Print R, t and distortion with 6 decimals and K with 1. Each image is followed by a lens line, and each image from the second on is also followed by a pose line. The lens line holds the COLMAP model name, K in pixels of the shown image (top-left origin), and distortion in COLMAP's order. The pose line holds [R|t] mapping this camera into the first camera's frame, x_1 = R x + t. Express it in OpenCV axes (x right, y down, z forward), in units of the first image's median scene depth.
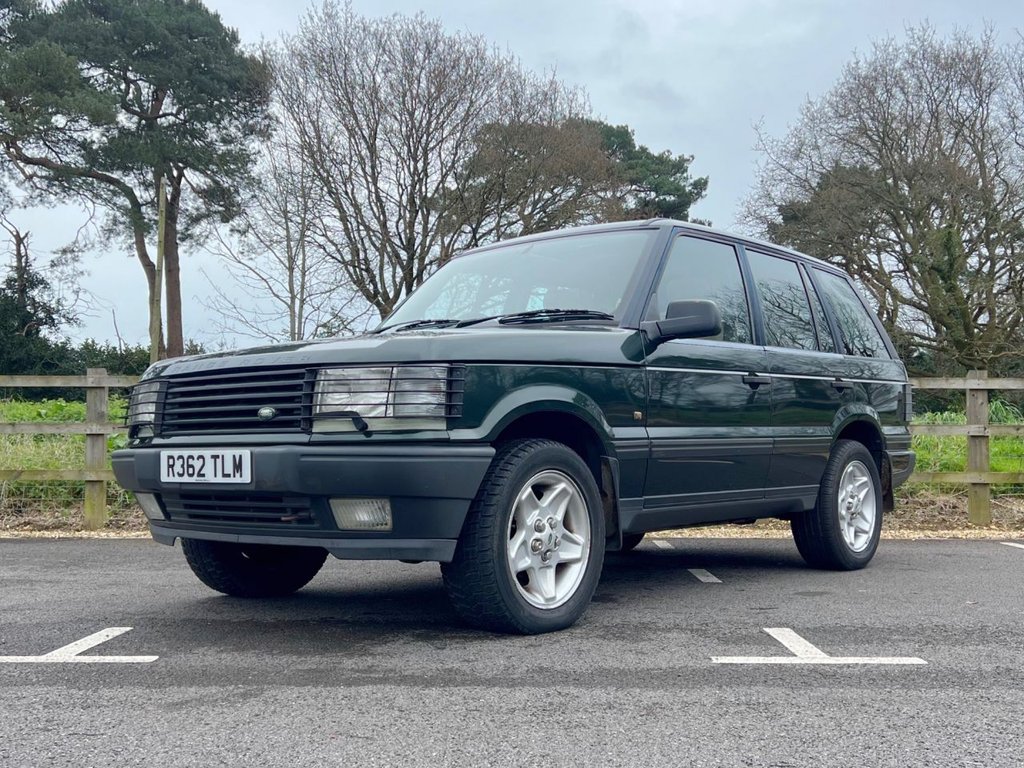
lens RADIAL K [[1252.7, 0, 511.7], [0, 1252.7, 363.8], [0, 0, 1]] dist [0.047135, 0.000000]
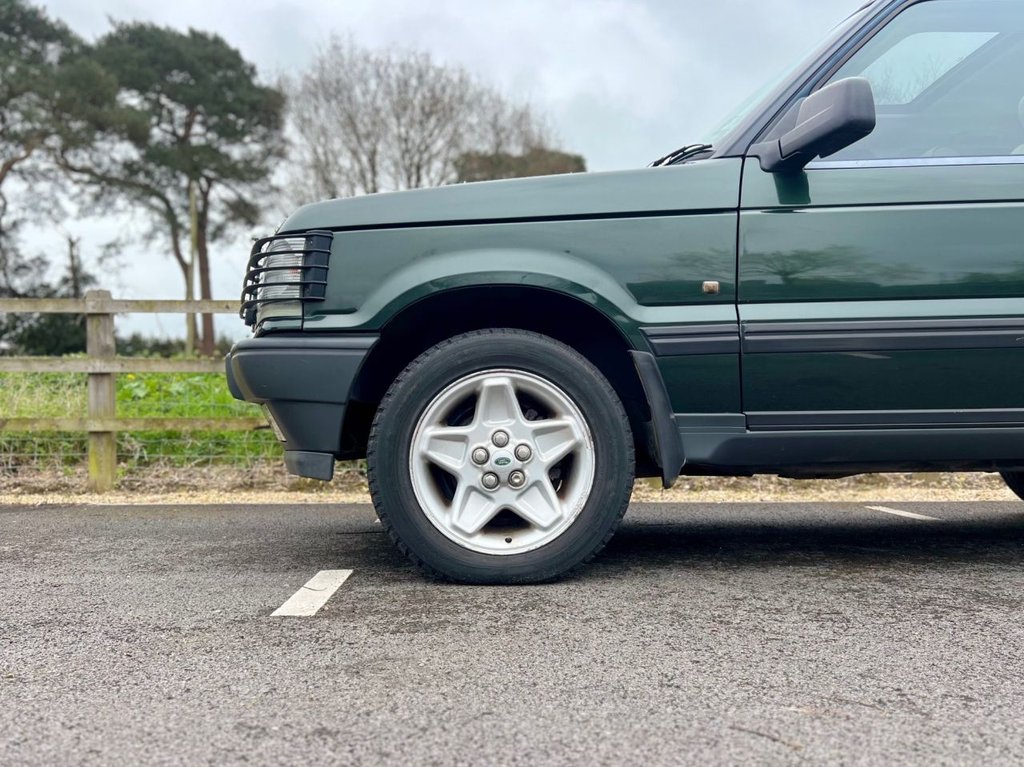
lens RADIAL K [[917.1, 0, 472.2], [0, 917.1, 424.0], [0, 0, 1]] dist [0.043814, -0.032095]
pose [[0.999887, -0.004189, 0.014445, -0.033776], [0.003280, 0.998044, 0.062435, 0.016960], [-0.014679, -0.062381, 0.997944, 0.134118]]
